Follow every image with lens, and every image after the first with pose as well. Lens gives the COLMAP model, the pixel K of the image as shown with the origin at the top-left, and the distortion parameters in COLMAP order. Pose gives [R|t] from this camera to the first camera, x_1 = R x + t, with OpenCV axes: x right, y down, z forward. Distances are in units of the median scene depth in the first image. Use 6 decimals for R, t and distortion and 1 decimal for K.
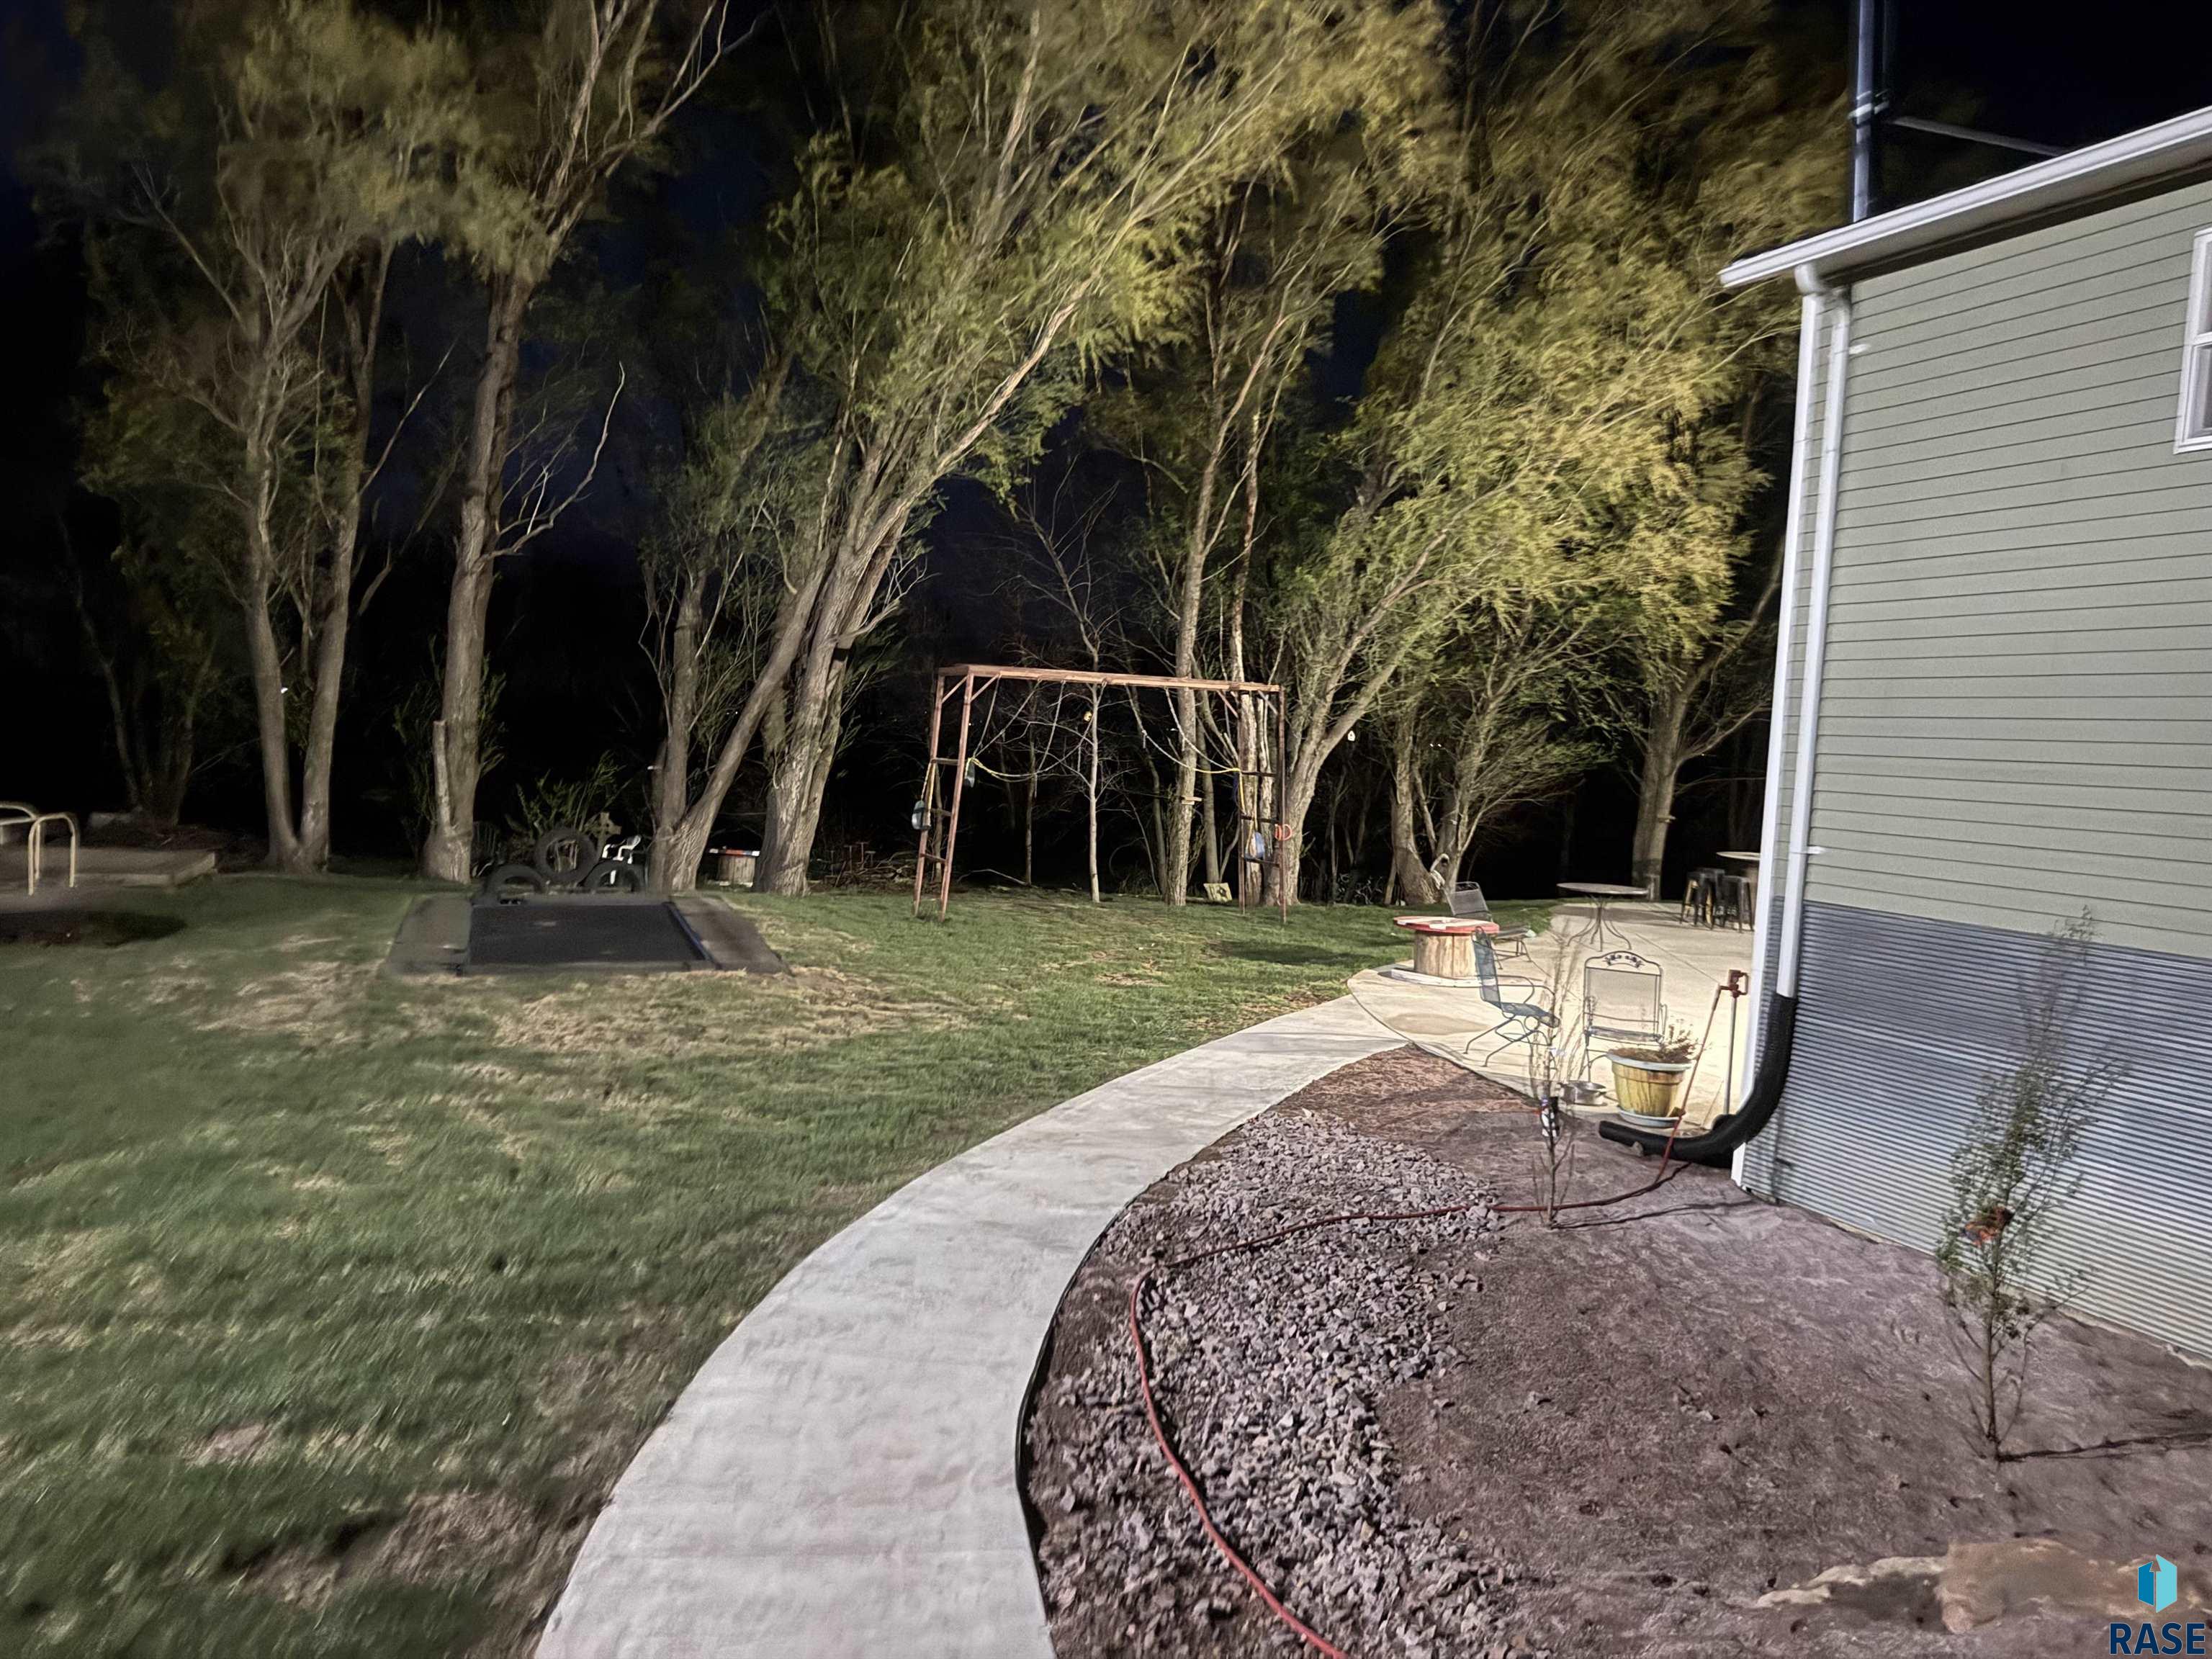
lens RADIAL K [[1533.6, 0, 1106.0], [0, 1533.6, 829.5], [0, 0, 1]] dist [0.053664, 0.000475]
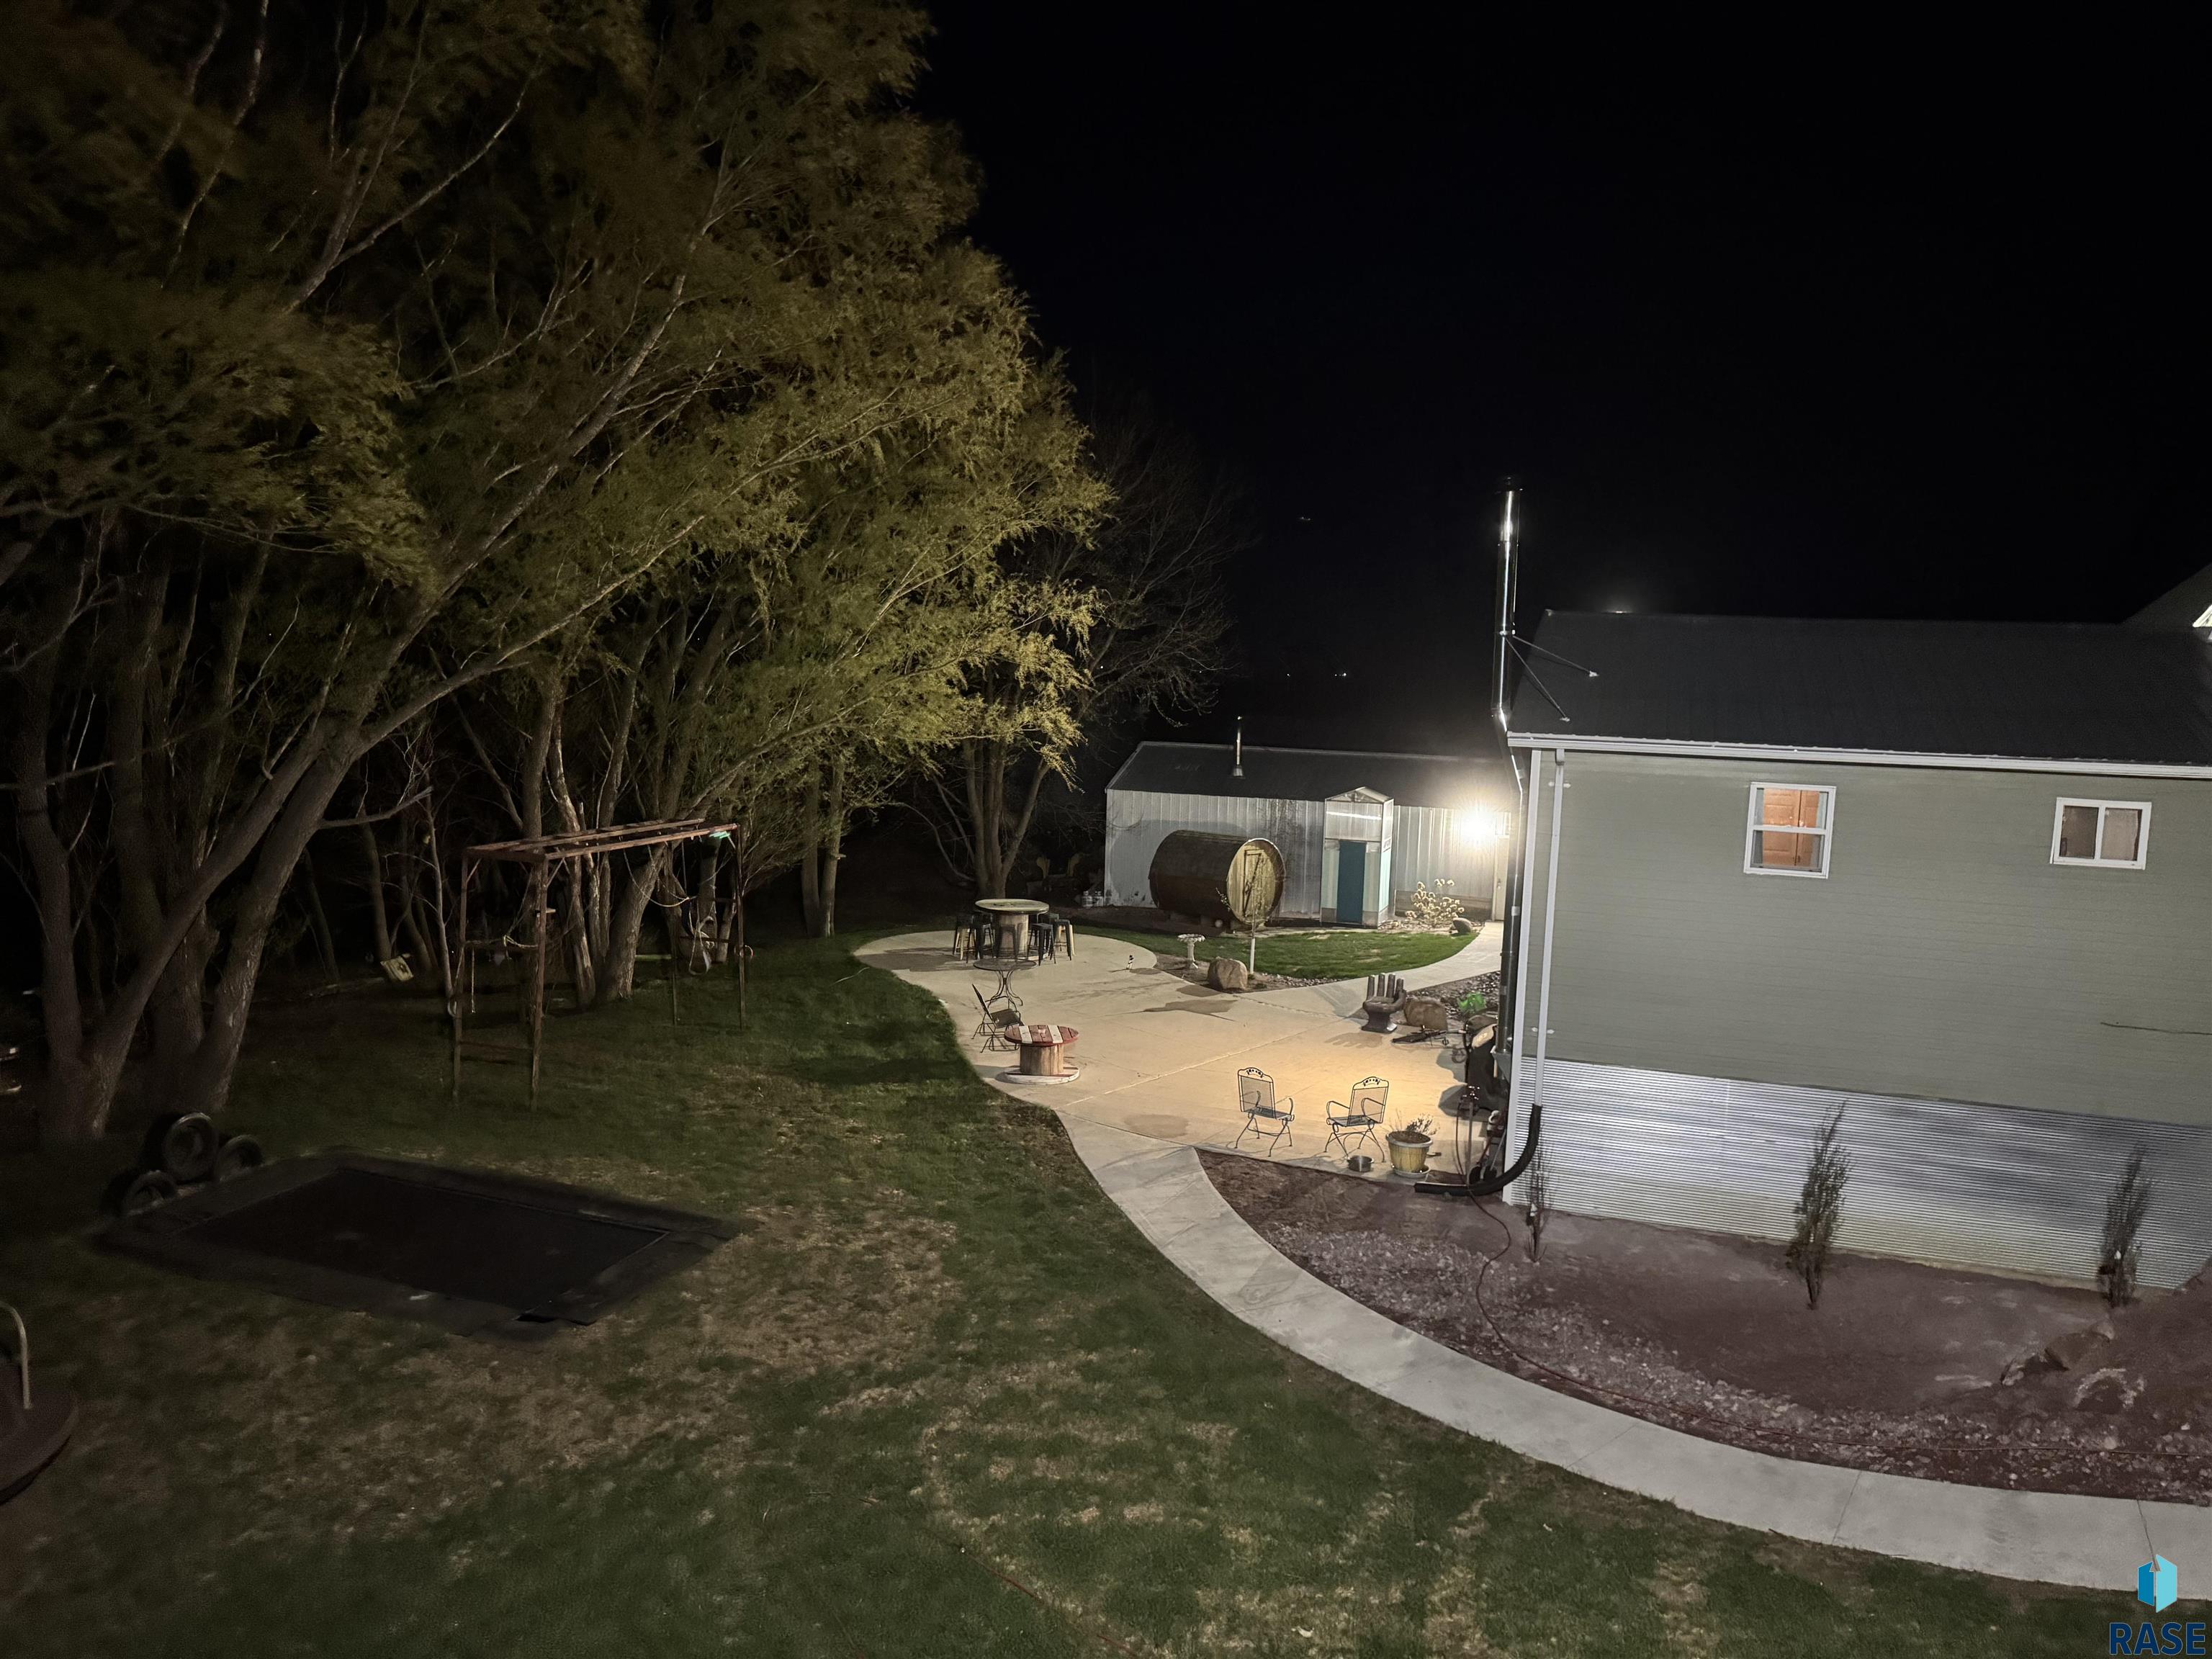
lens RADIAL K [[1541.5, 0, 1103.0], [0, 1541.5, 790.2], [0, 0, 1]] dist [0.099516, -0.163248]
pose [[0.665892, -0.084424, 0.741256, -1.290318], [0.050631, 0.996400, 0.068000, -0.428291], [-0.744328, -0.007750, 0.667769, 0.102362]]
